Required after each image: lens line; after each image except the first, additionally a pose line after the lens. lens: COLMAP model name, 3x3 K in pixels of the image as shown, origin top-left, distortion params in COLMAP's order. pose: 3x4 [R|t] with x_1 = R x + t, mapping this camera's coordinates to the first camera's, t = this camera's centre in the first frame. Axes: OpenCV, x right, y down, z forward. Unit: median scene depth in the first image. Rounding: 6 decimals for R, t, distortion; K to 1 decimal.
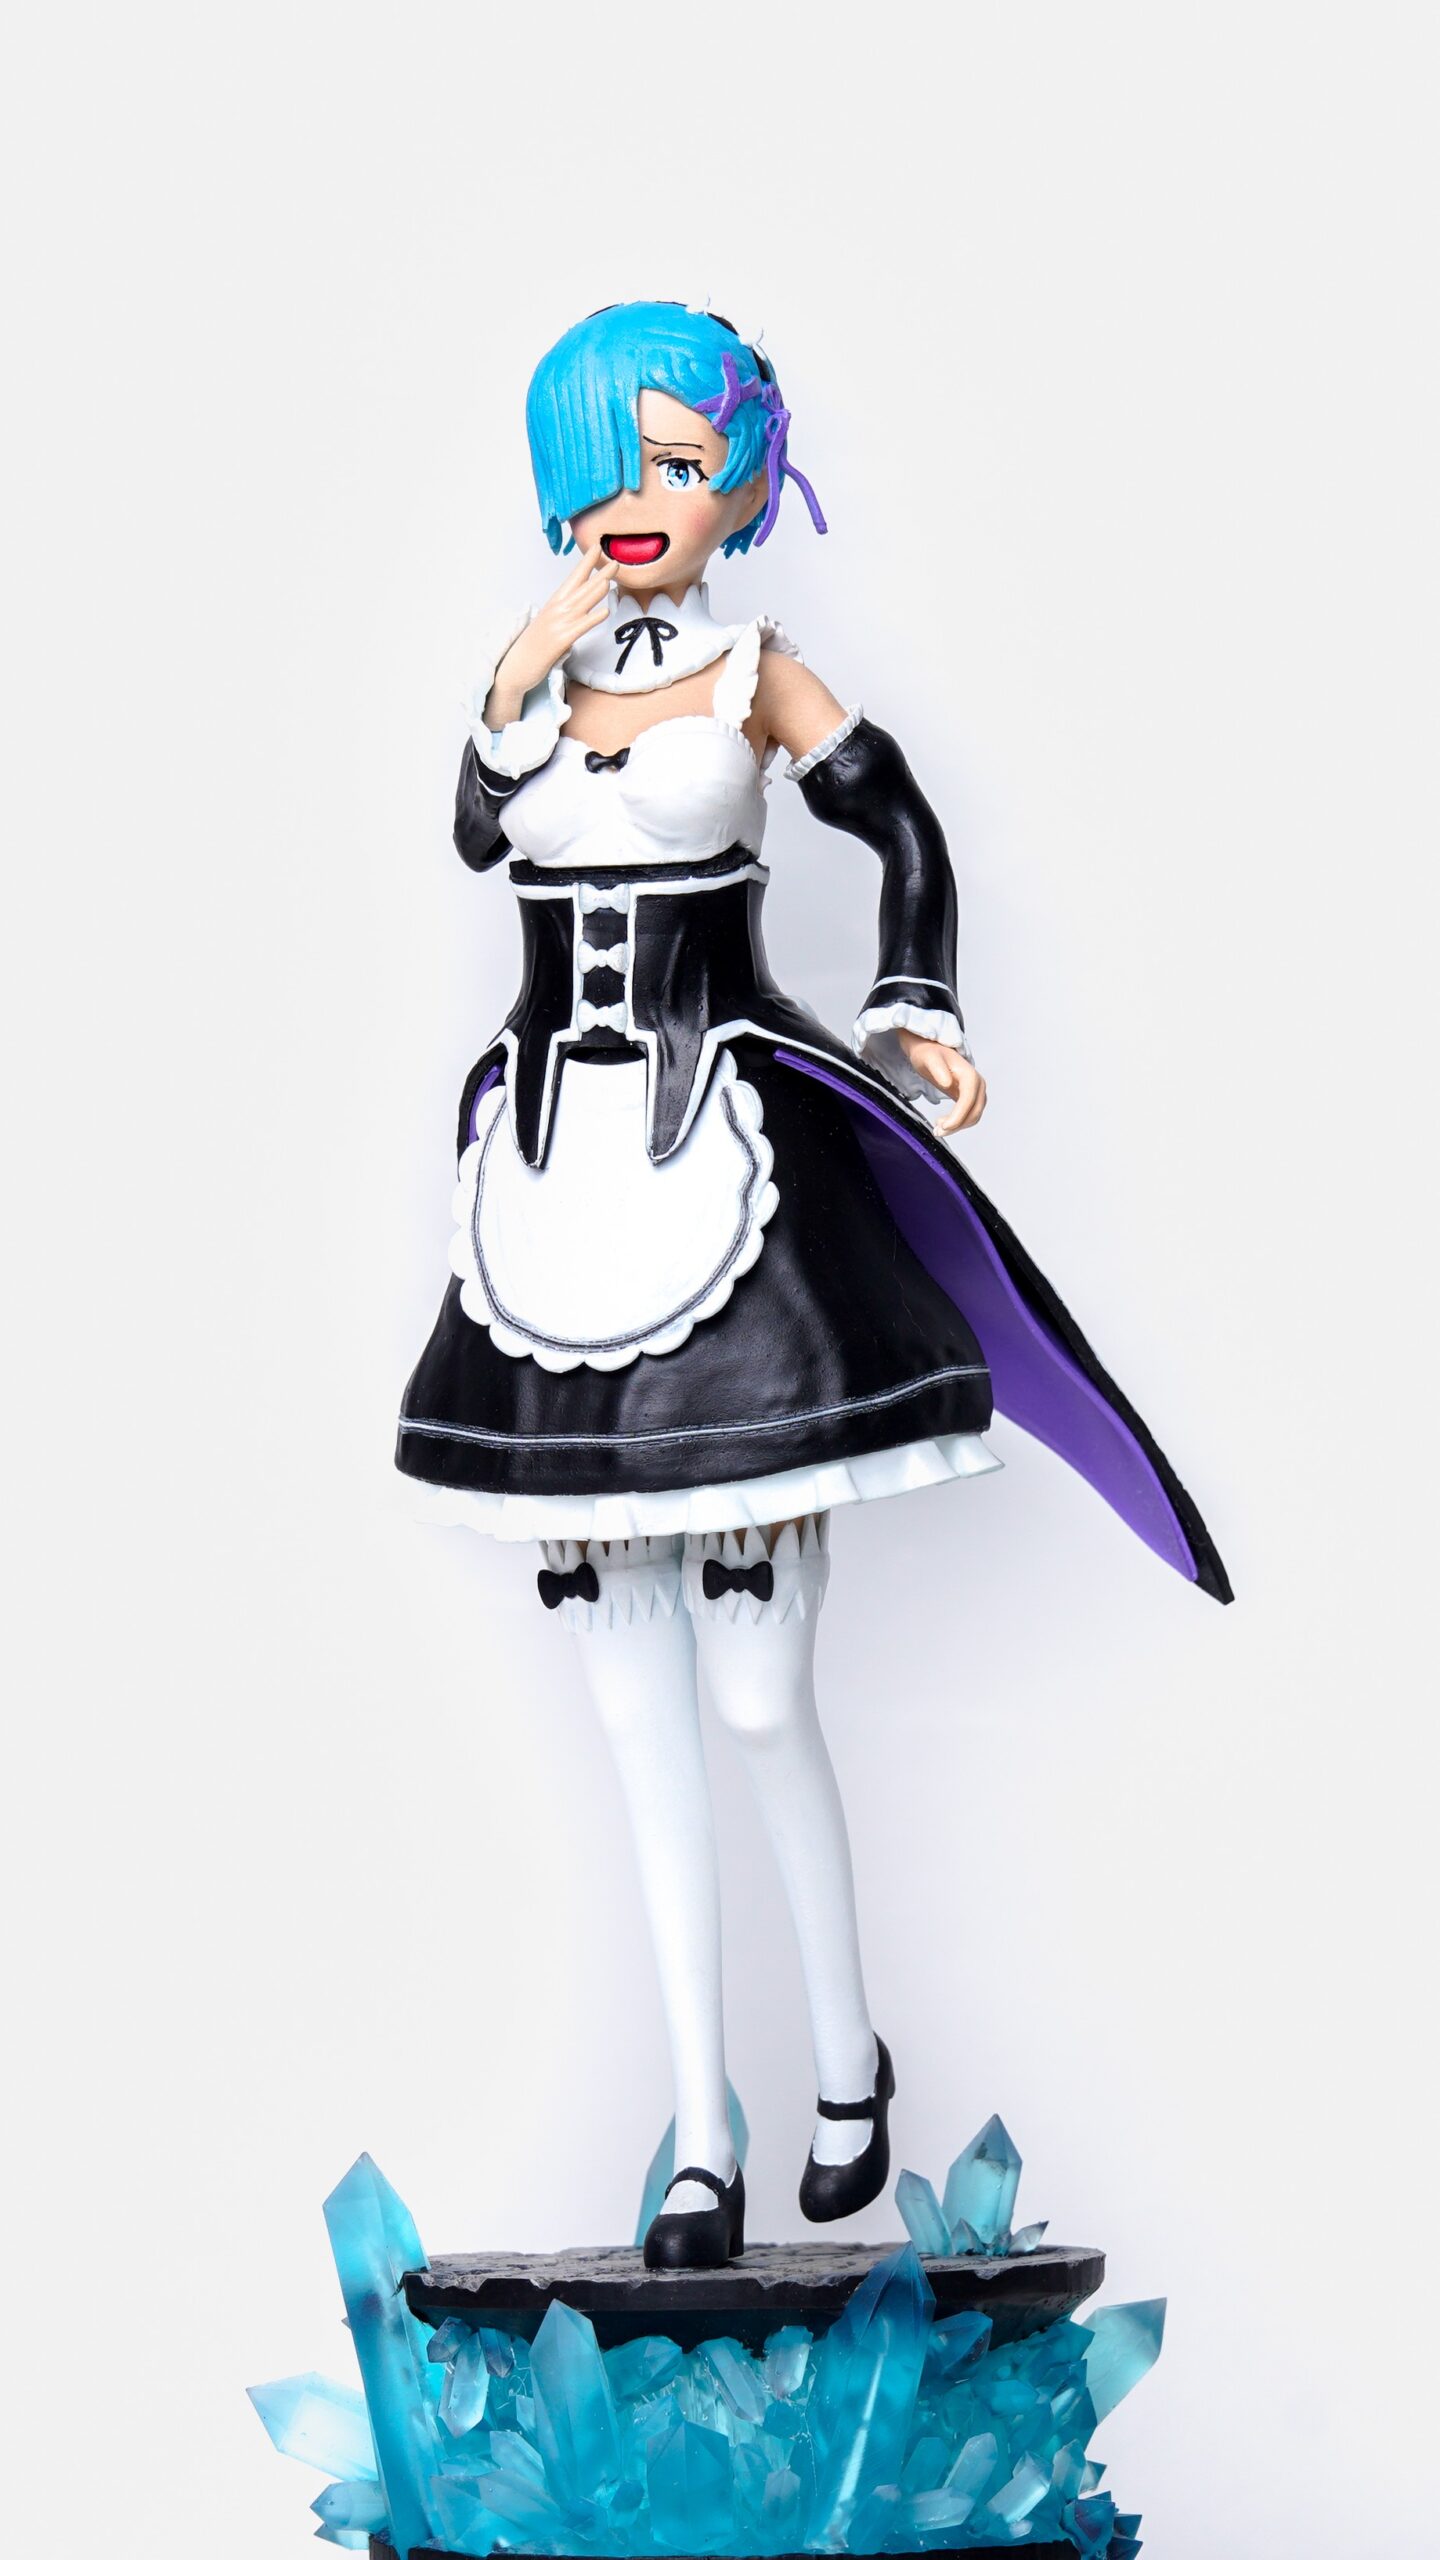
lens RADIAL K [[8302.1, 0, 720.0], [0, 8302.1, 1280.0], [0, 0, 1]] dist [-0.113498, -0.759822]
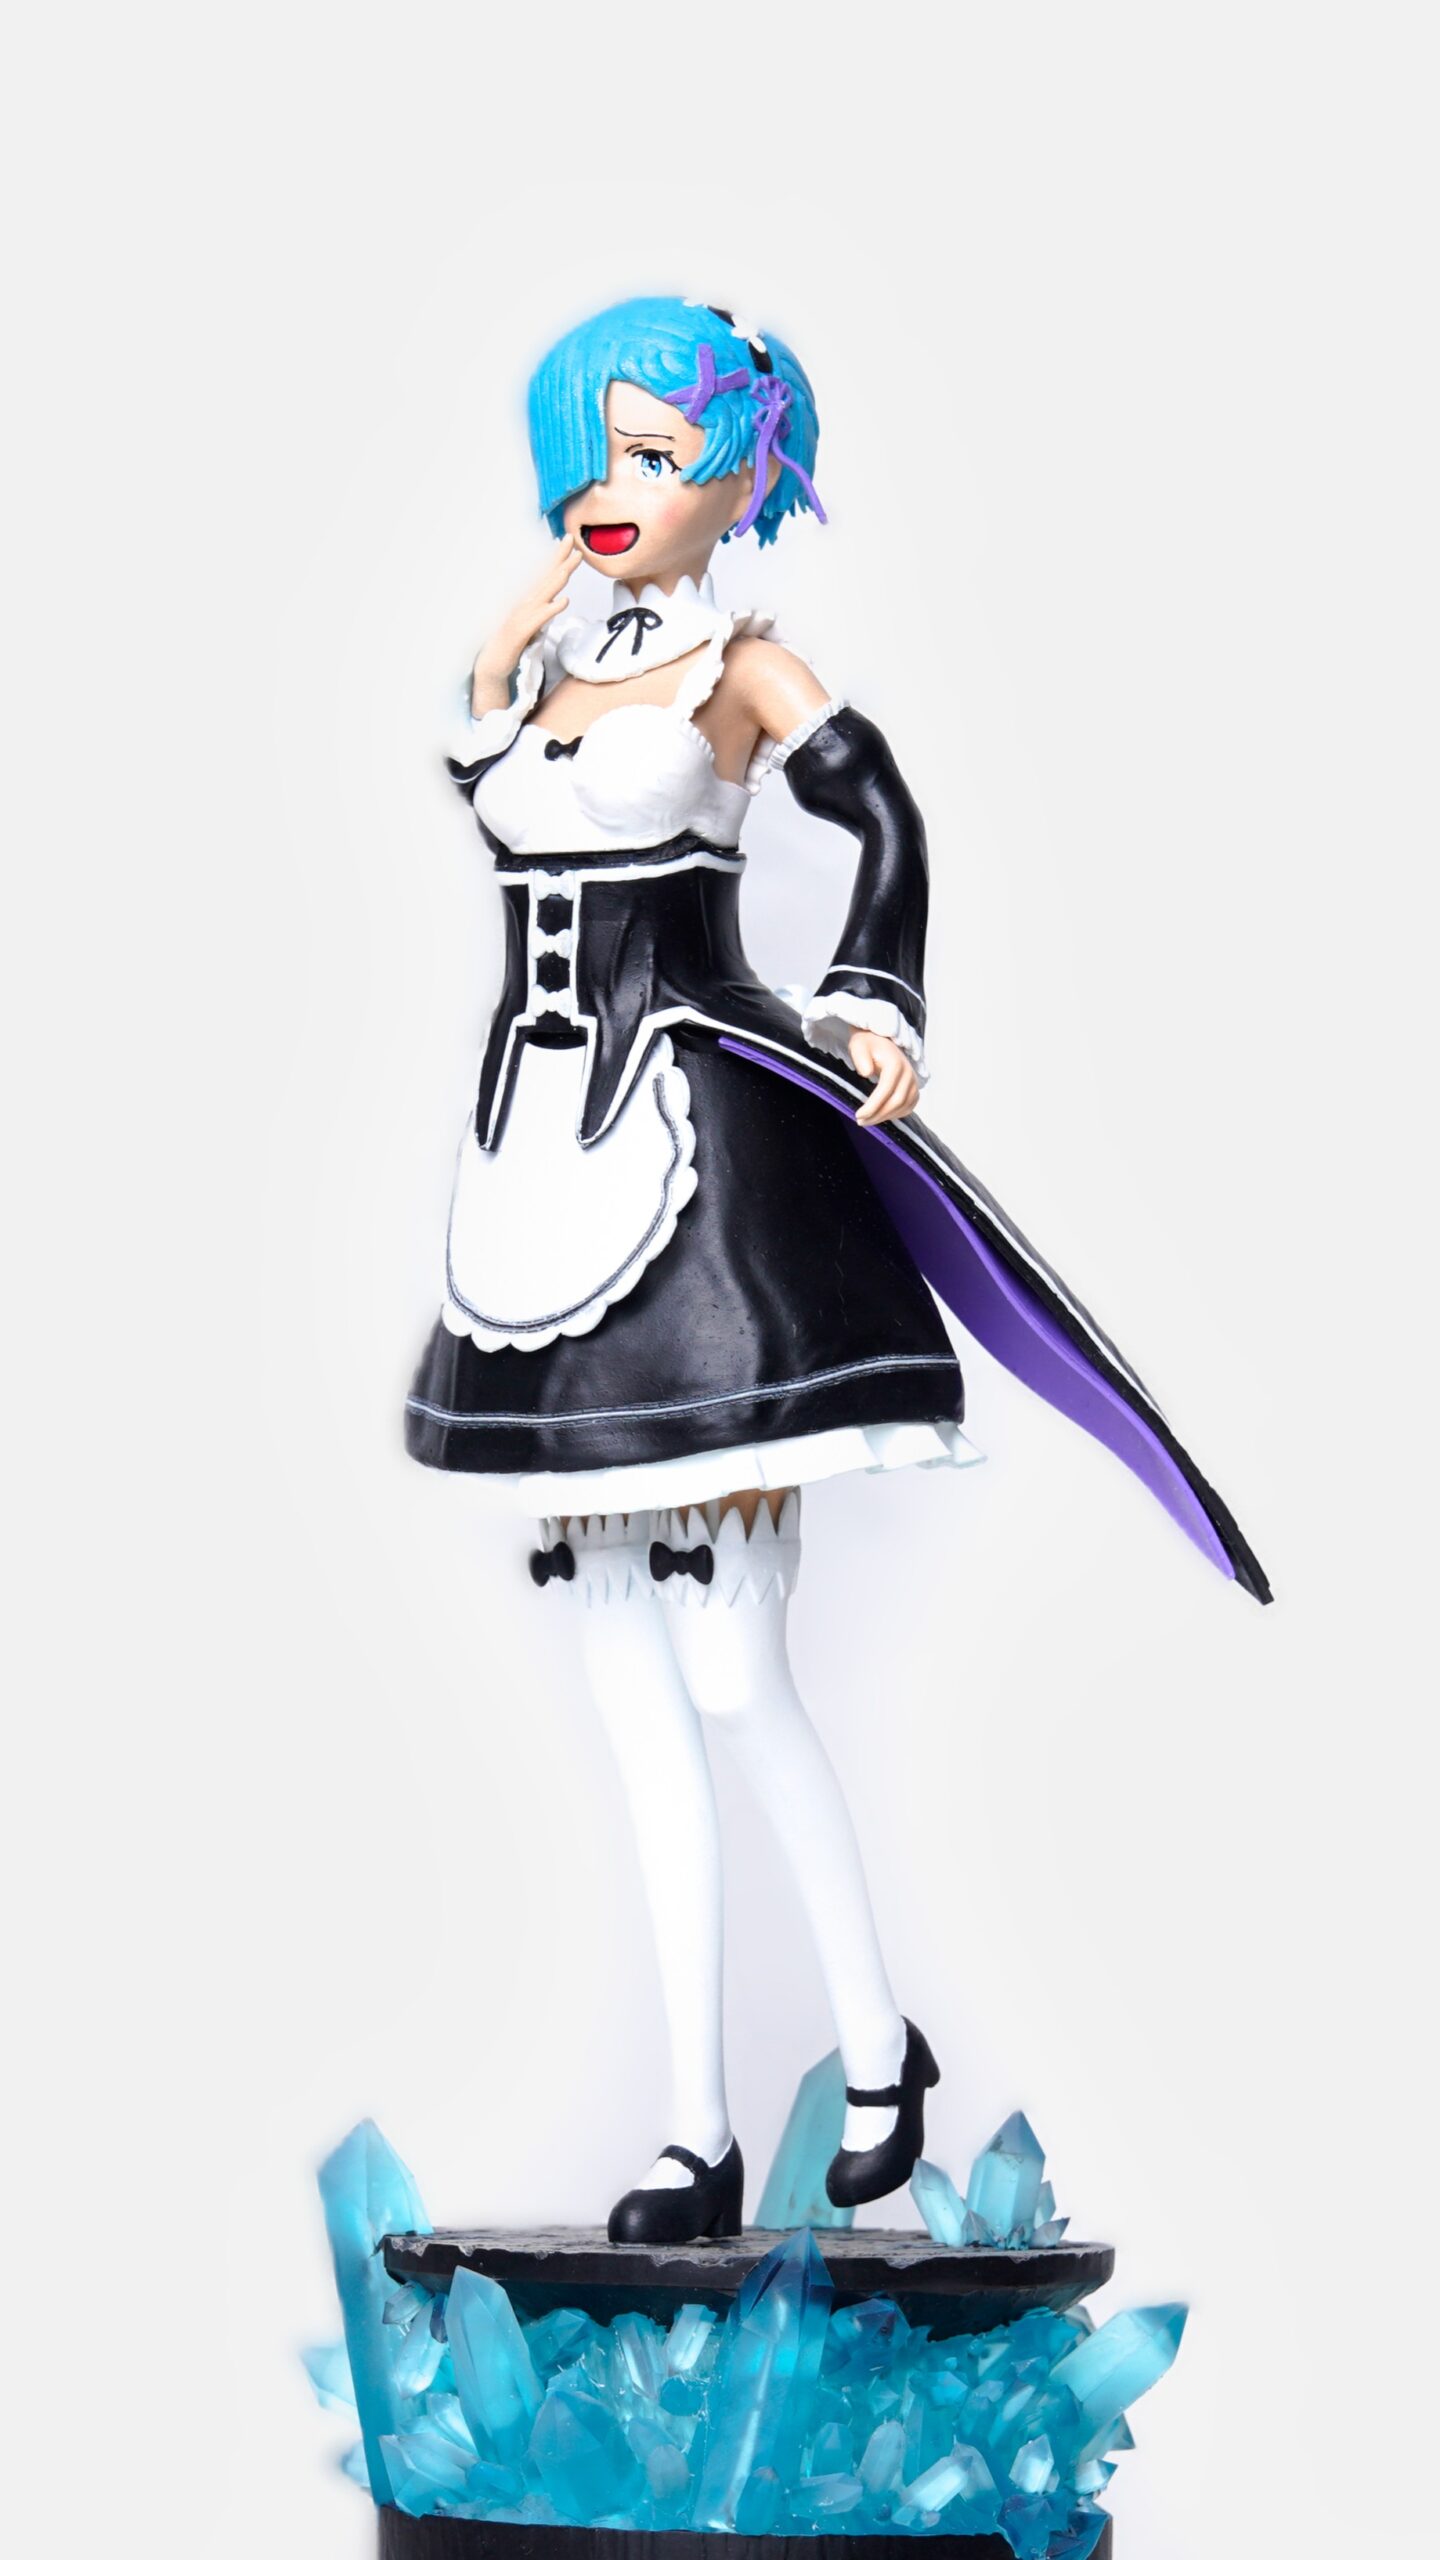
lens RADIAL K [[8302.1, 0, 720.0], [0, 8302.1, 1280.0], [0, 0, 1]] dist [-0.113498, -0.759822]
pose [[0.974869, 0.020263, -0.221856, 0.229971], [-0.020489, 0.999789, 0.001283, 0.000452], [0.221835, 0.003295, 0.975079, 0.018602]]
